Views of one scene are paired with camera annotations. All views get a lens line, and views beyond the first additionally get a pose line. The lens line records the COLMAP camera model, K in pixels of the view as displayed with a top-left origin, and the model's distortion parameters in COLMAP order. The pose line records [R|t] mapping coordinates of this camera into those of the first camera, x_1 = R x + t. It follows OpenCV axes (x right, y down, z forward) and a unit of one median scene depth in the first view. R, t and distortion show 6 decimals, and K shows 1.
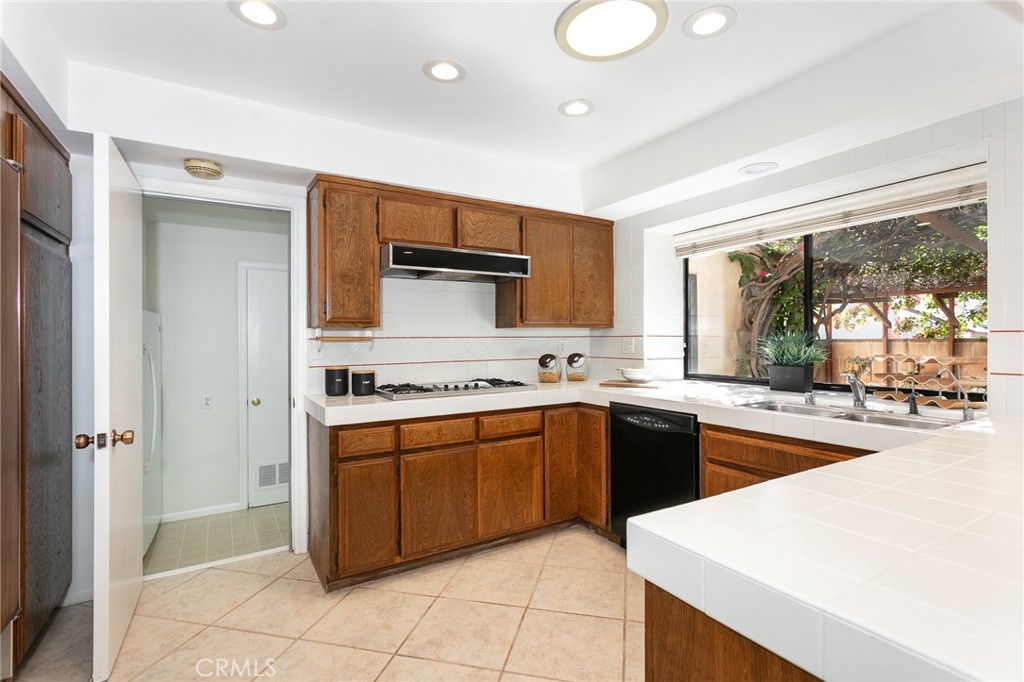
lens RADIAL K [[489.1, 0, 512.0], [0, 489.1, 341.0], [0, 0, 1]] dist [0.000067, 0.000491]
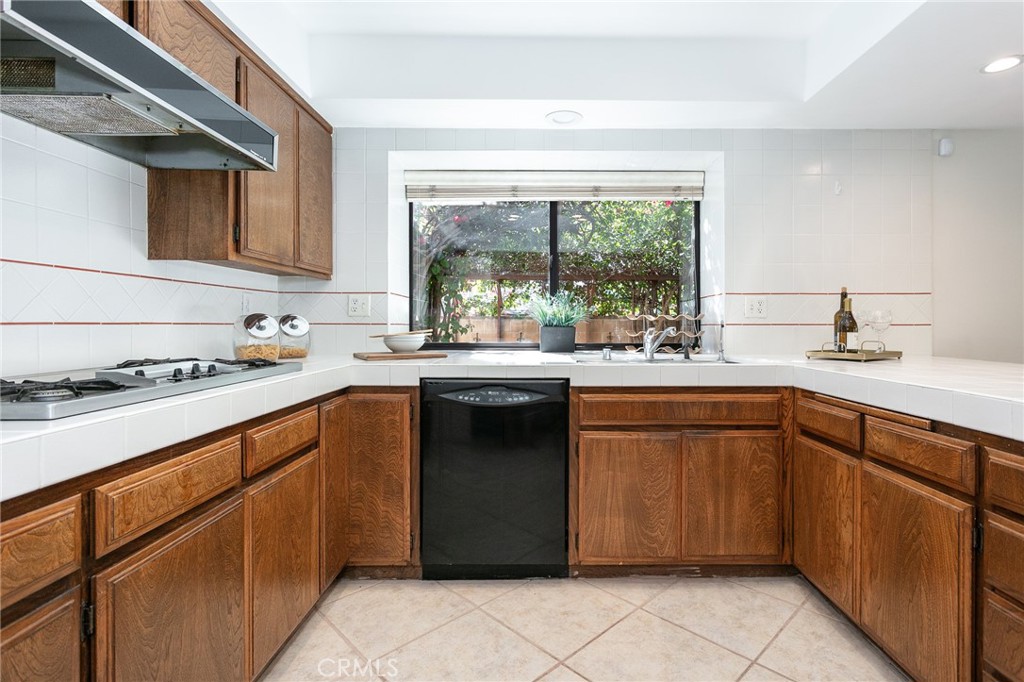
lens RADIAL K [[502.7, 0, 511.5], [0, 502.7, 333.4], [0, 0, 1]] dist [-0.001088, 0.000186]
pose [[0.513169, -0.001471, 0.858286, -0.352580], [-0.002730, 0.999991, 0.003346, 0.058158], [-0.858283, -0.004060, 0.513161, 0.528867]]
